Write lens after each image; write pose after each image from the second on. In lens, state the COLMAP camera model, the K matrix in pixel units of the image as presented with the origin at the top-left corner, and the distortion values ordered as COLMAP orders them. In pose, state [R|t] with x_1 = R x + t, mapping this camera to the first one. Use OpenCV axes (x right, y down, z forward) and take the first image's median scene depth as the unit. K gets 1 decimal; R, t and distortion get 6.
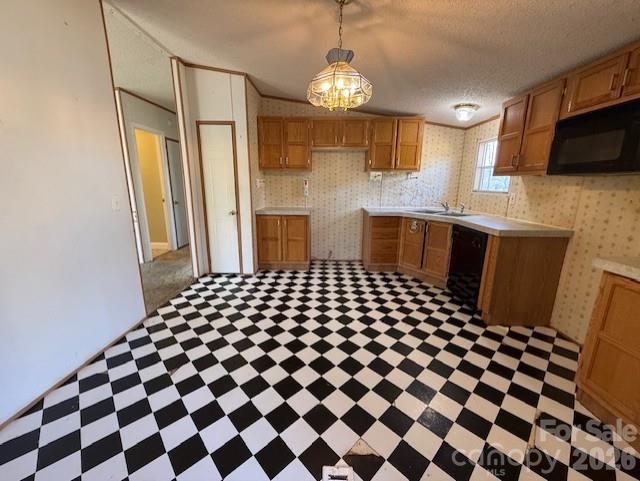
lens RADIAL K [[254.3, 0, 320.0], [0, 254.3, 238.8], [0, 0, 1]] dist [-0.000428, -0.000479]
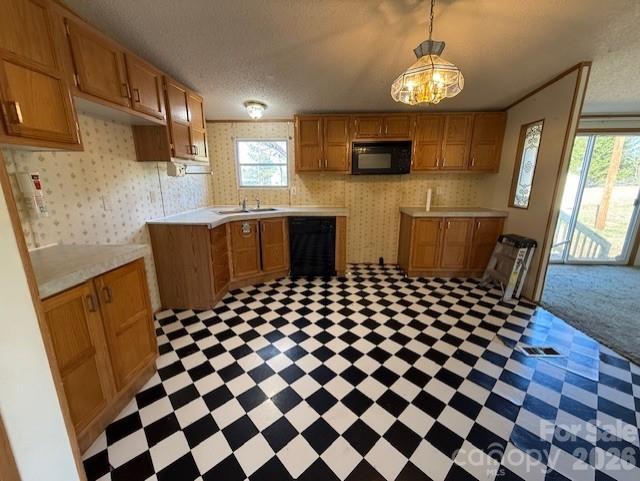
lens RADIAL K [[254.3, 0, 318.4], [0, 254.3, 239.8], [0, 0, 1]] dist [-0.000428, -0.000479]
pose [[0.017688, -0.241392, 0.970266, -0.543356], [0.217595, 0.948088, 0.231908, -0.183887], [-0.975879, 0.207023, 0.069295, 0.787854]]
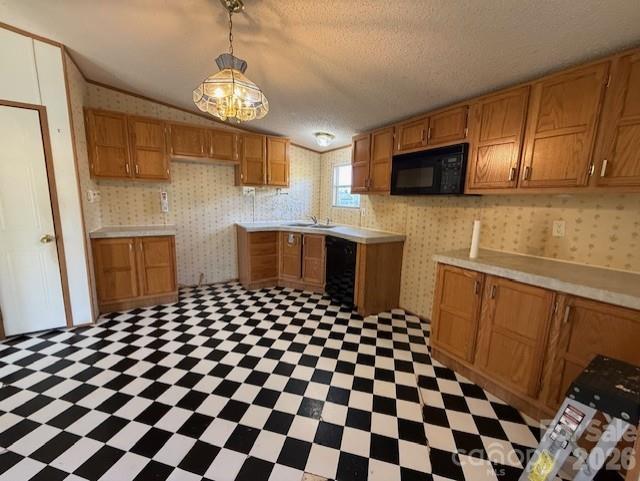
lens RADIAL K [[254.3, 0, 320.2], [0, 254.3, 238.4], [0, 0, 1]] dist [-0.000428, -0.000479]
pose [[0.845324, -0.068819, 0.529802, -0.096362], [0.097599, 0.994873, -0.026493, -0.016091], [-0.525263, 0.074103, 0.847707, 0.049835]]
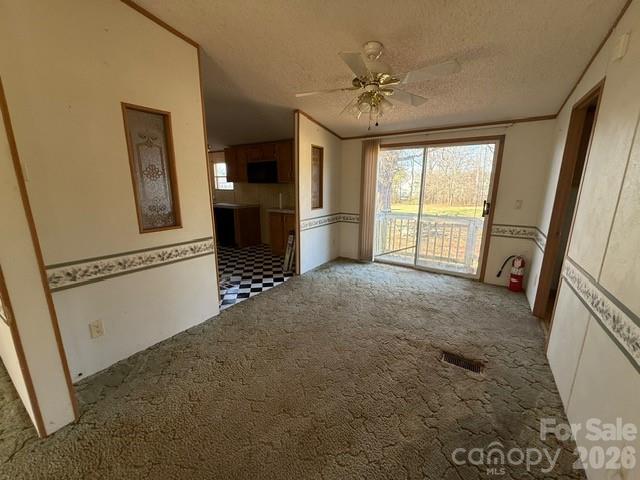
lens RADIAL K [[254.3, 0, 321.8], [0, 254.3, 240.4], [0, 0, 1]] dist [-0.000428, -0.000479]
pose [[0.519849, -0.195142, 0.831671, -0.656049], [0.185219, 0.976148, 0.113268, 0.111989], [-0.833937, 0.095159, 0.543593, -0.651167]]
